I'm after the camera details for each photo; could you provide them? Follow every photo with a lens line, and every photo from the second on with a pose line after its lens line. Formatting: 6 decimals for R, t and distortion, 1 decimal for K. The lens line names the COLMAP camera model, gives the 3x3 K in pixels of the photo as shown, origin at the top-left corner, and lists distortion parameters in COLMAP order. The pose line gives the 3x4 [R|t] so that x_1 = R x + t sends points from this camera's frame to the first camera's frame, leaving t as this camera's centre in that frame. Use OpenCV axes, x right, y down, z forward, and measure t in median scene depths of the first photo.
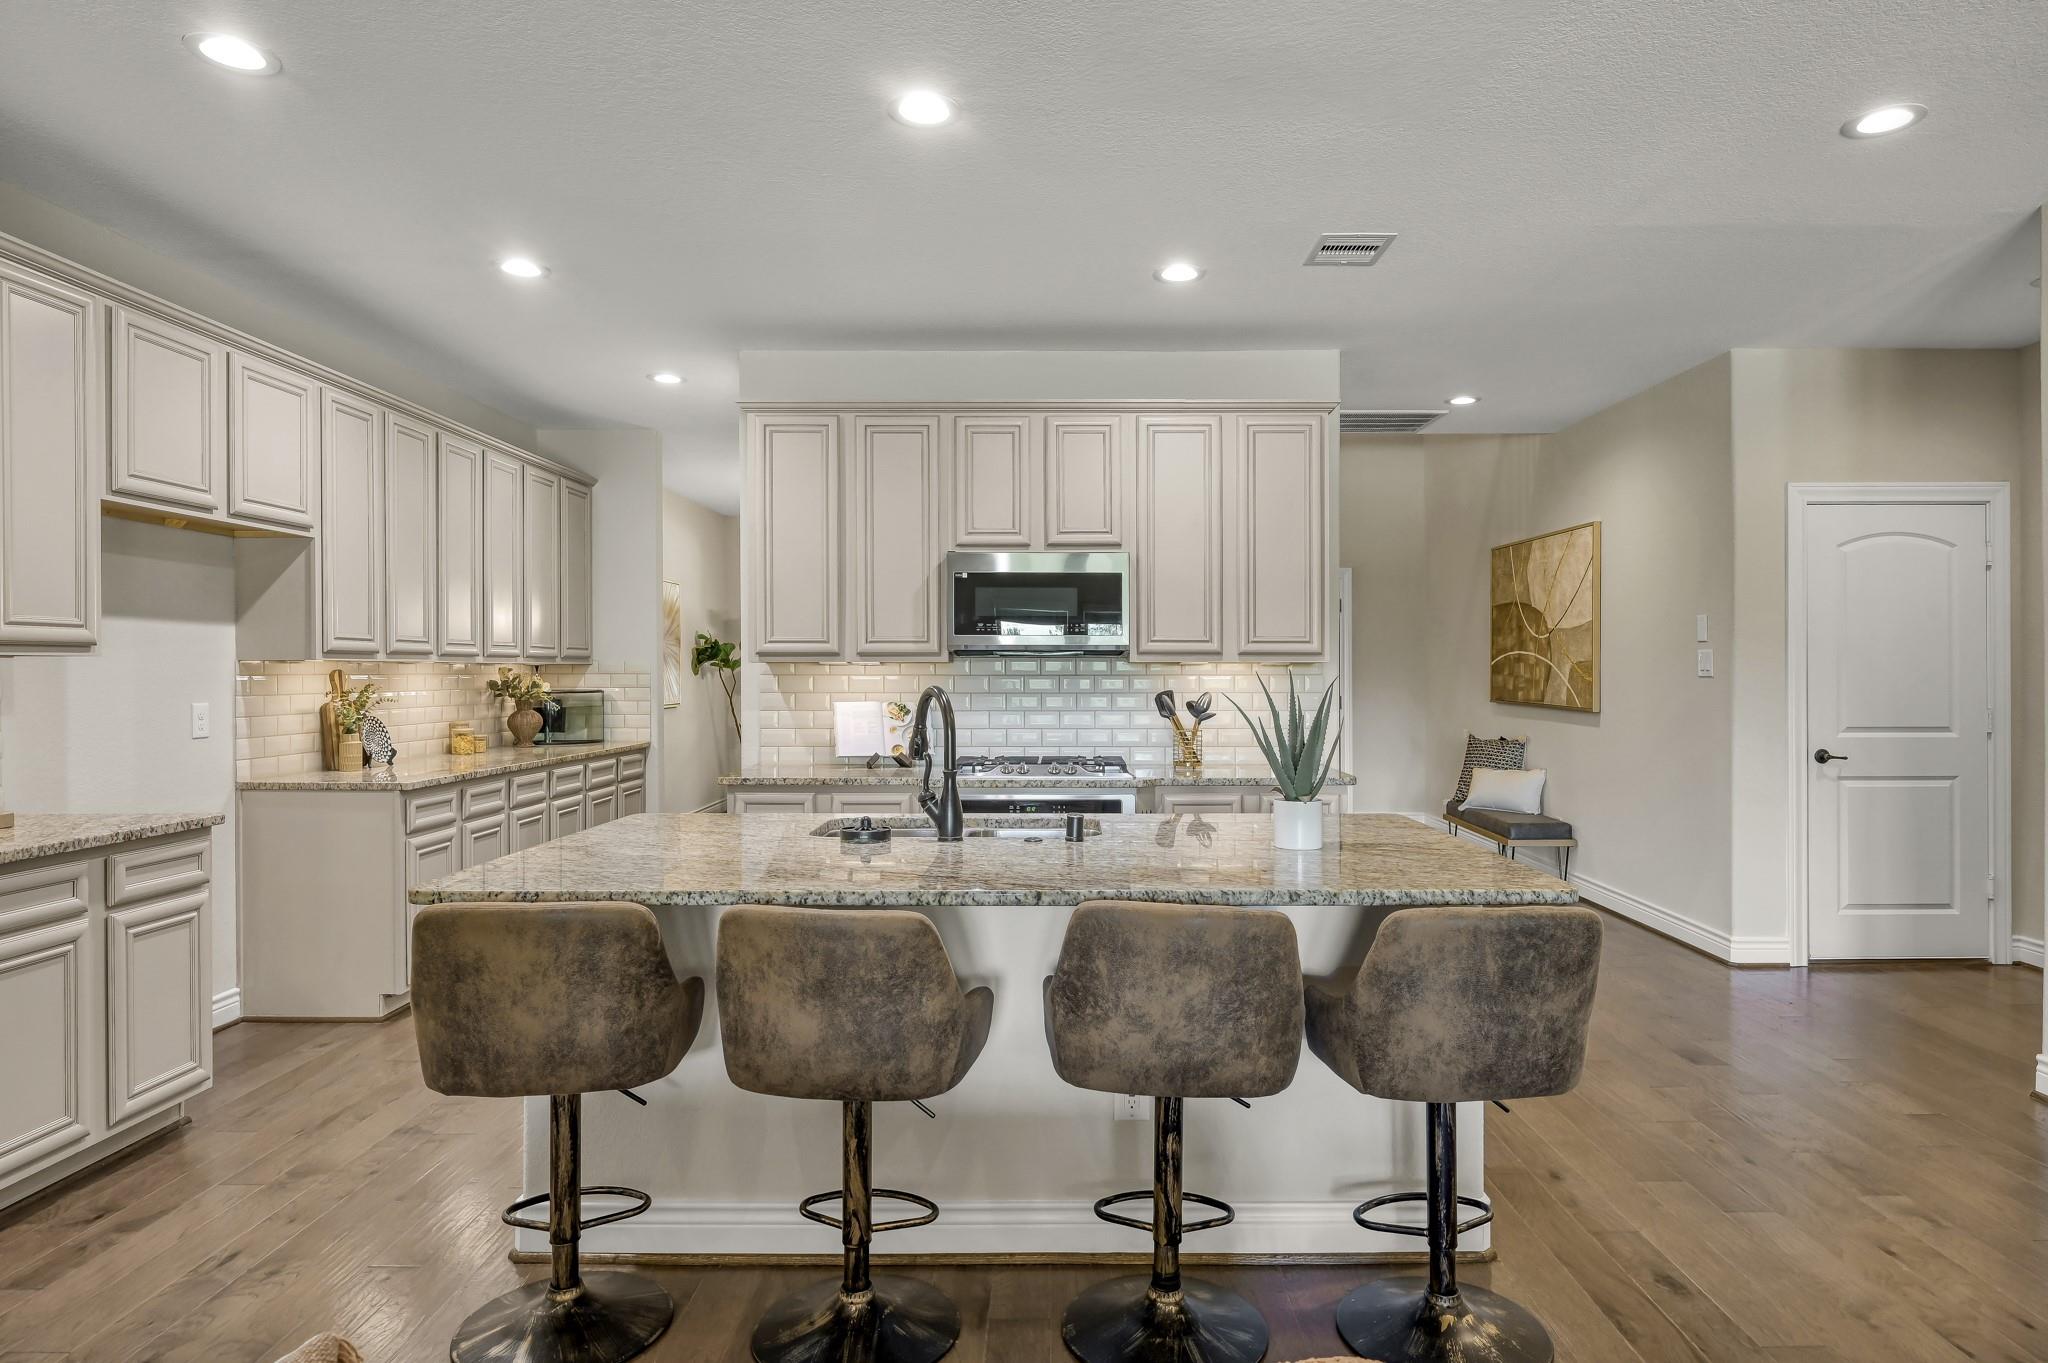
lens RADIAL K [[1180.8, 0, 1054.5], [0, 1180.8, 677.7], [0, 0, 1]] dist [0.002465, -0.000609]
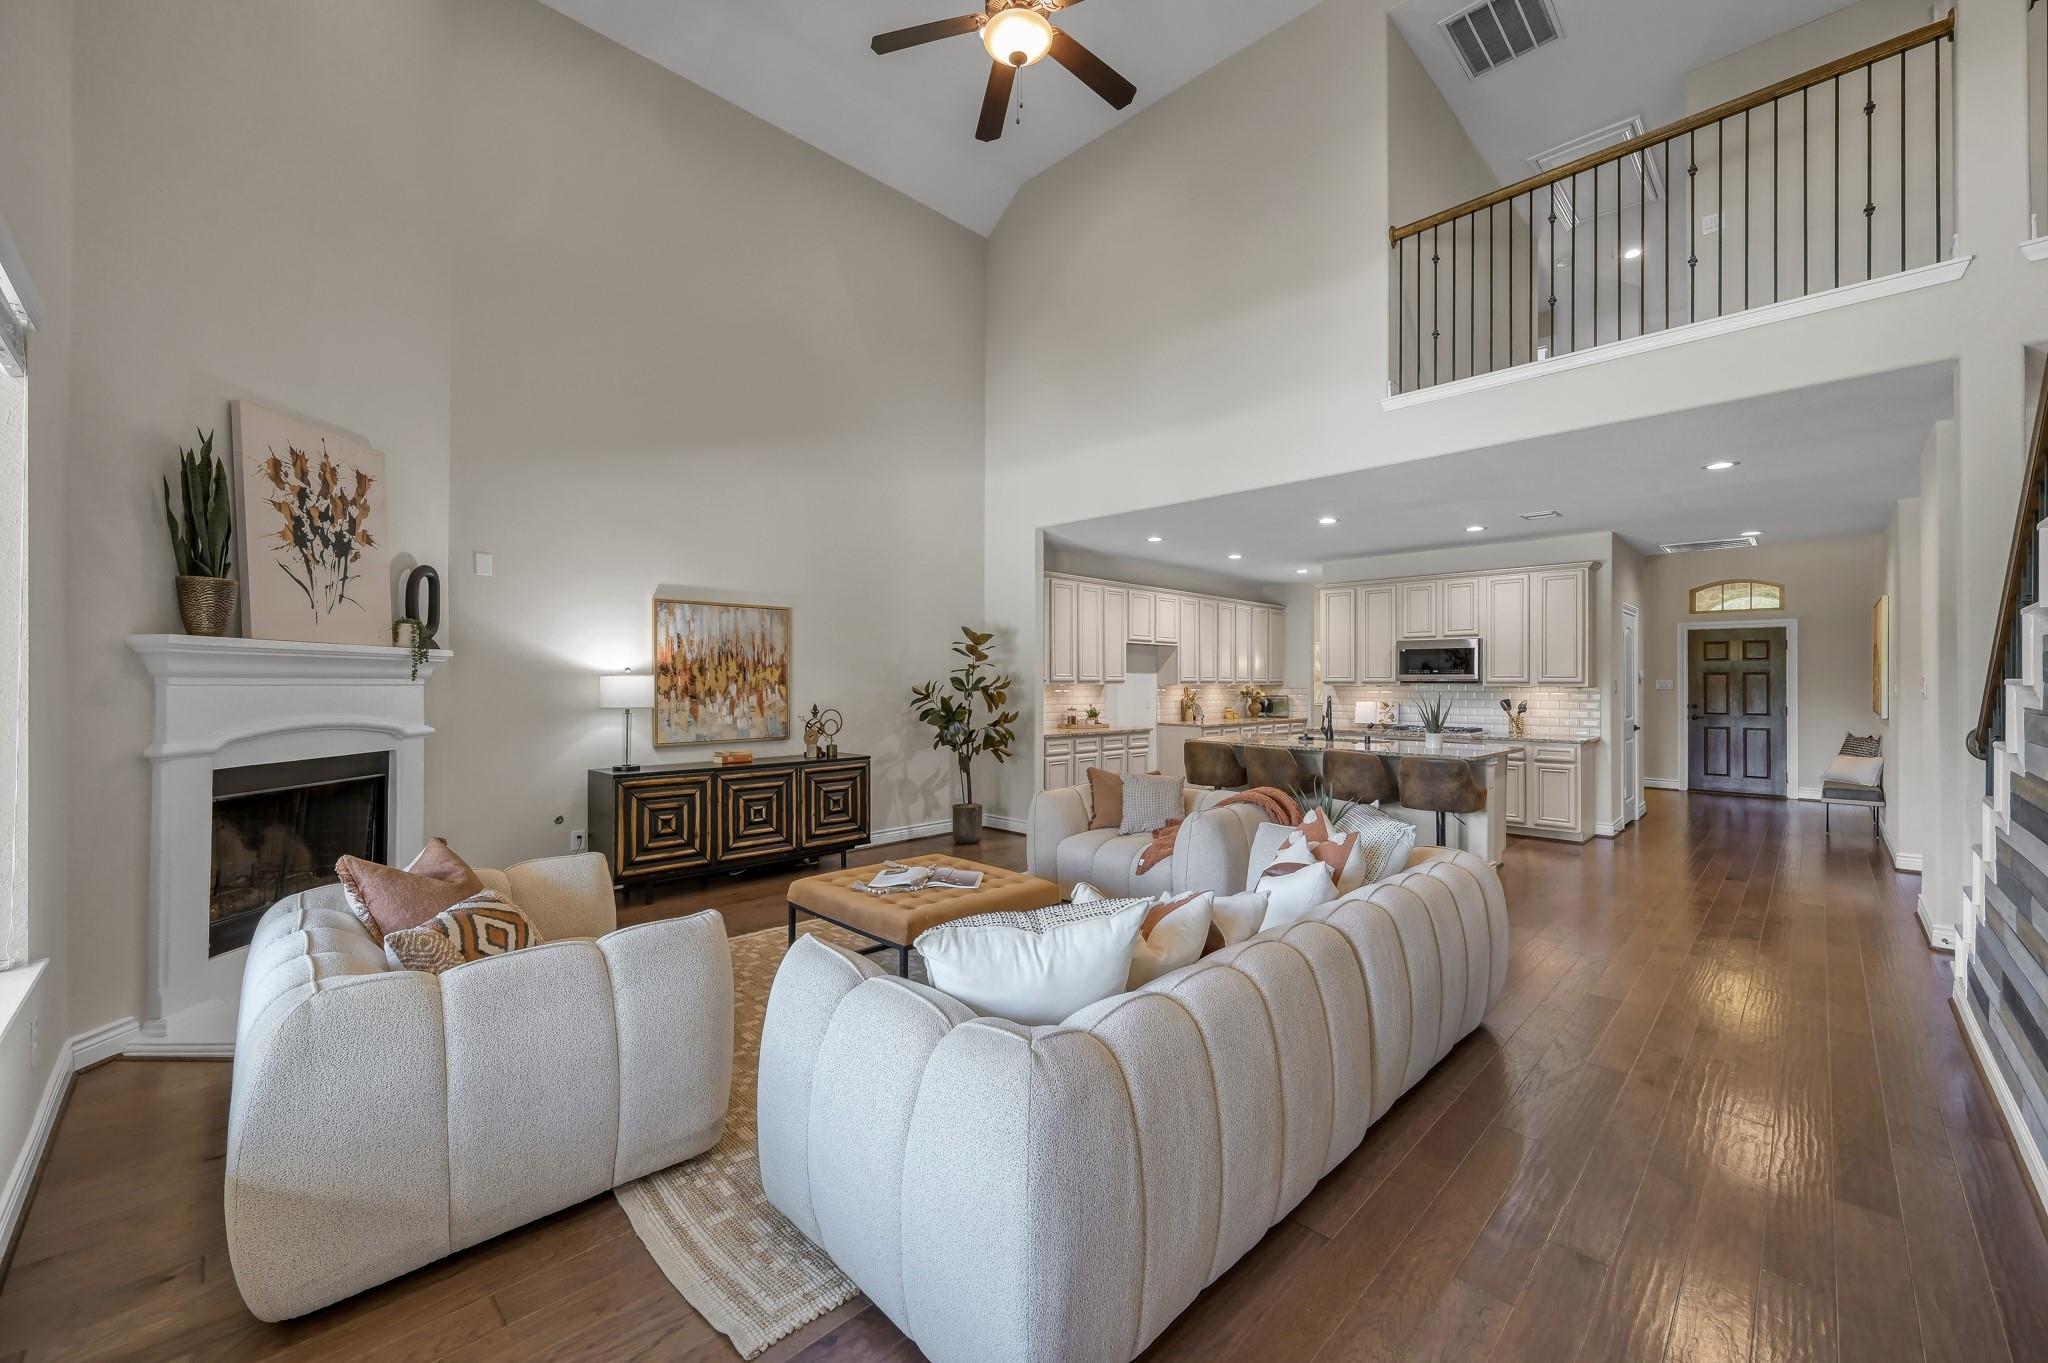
lens RADIAL K [[806.5, 0, 1026.6], [0, 806.5, 679.8], [0, 0, 1]] dist [0.000194, 0.000066]
pose [[0.712078, -0.000125, -0.702101, 0.527434], [-0.006457, 0.999957, -0.006727, -0.009490], [0.702071, 0.009324, 0.712046, -0.718979]]
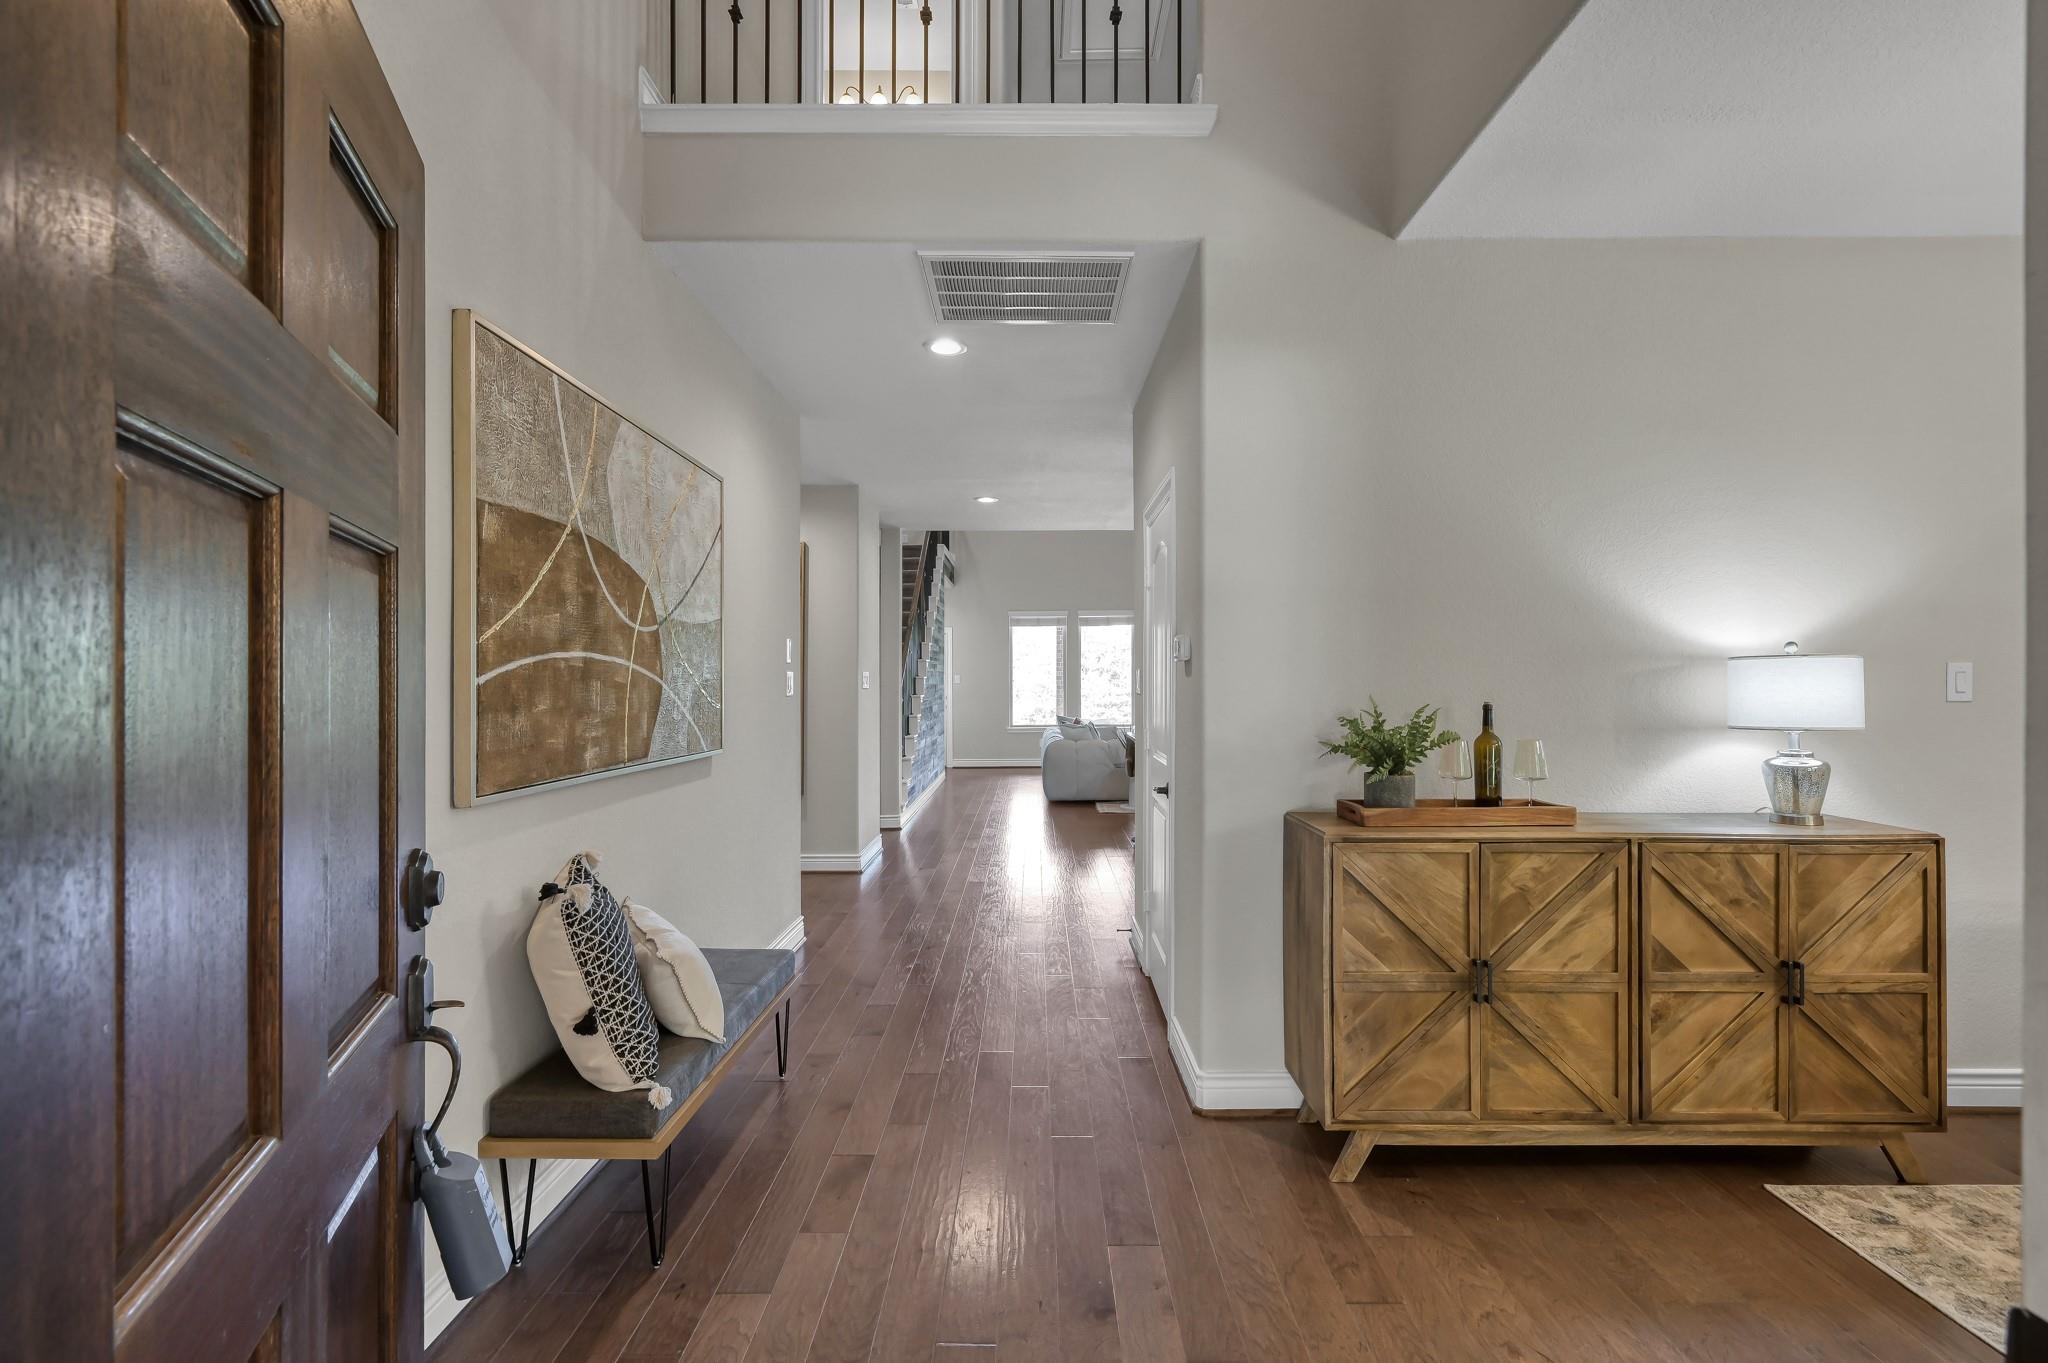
lens RADIAL K [[885.5, 0, 1029.5], [0, 885.5, 674.5], [0, 0, 1]] dist [-0.005280, 0.000924]
pose [[-0.999987, 0.002827, 0.004129, 0.357985], [0.002851, 0.999979, 0.005783, -0.024720], [-0.004113, 0.005795, -0.999975, 1.991338]]
